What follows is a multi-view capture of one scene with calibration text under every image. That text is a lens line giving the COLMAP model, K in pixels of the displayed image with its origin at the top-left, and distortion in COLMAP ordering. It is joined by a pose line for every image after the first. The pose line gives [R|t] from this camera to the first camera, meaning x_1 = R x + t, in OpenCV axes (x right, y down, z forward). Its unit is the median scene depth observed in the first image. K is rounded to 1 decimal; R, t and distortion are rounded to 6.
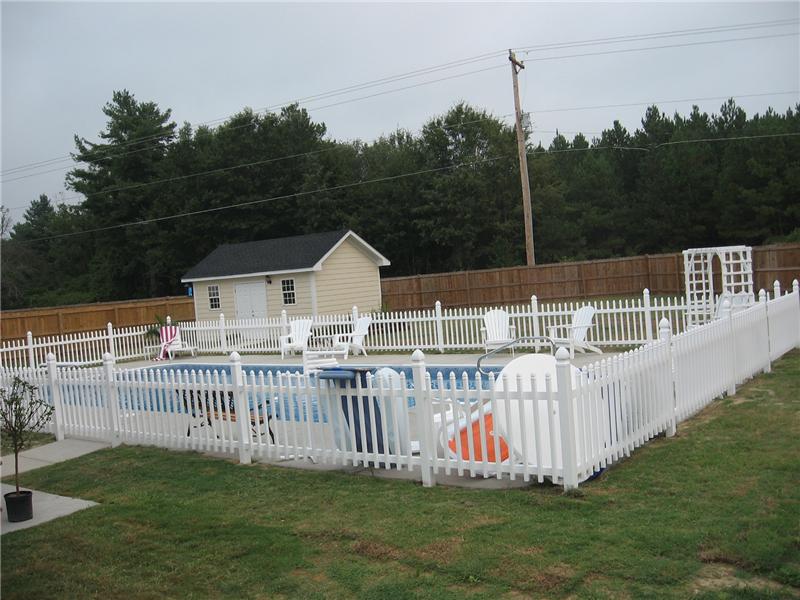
lens RADIAL K [[845.5, 0, 400.0], [0, 845.5, 300.0], [0, 0, 1]] dist [-0.149291, 0.101927]
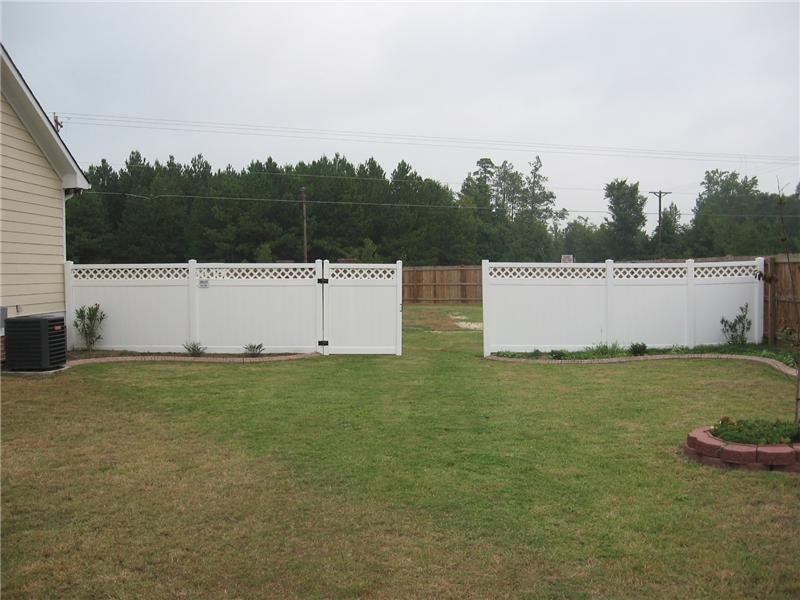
lens RADIAL K [[845.5, 0, 400.0], [0, 845.5, 300.0], [0, 0, 1]] dist [-0.149291, 0.101927]
pose [[0.802894, 0.054498, 0.593626, -0.104960], [-0.033272, 0.998357, -0.046653, 0.026446], [-0.595193, 0.017706, 0.803388, -0.214724]]
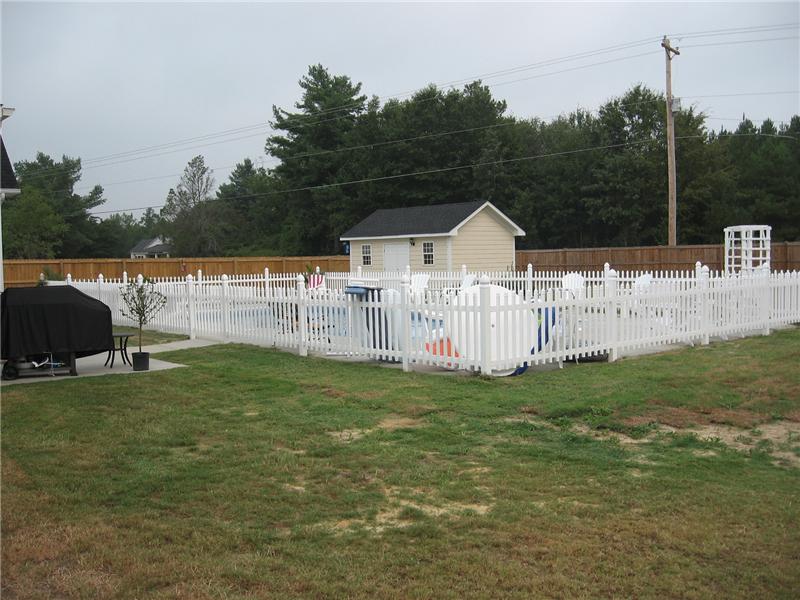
lens RADIAL K [[845.5, 0, 400.0], [0, 845.5, 300.0], [0, 0, 1]] dist [-0.149291, 0.101927]
pose [[0.971463, 0.071738, -0.226081, 0.038000], [-0.065005, 0.997195, 0.037095, 0.005434], [0.228108, -0.021340, 0.973402, -0.044029]]
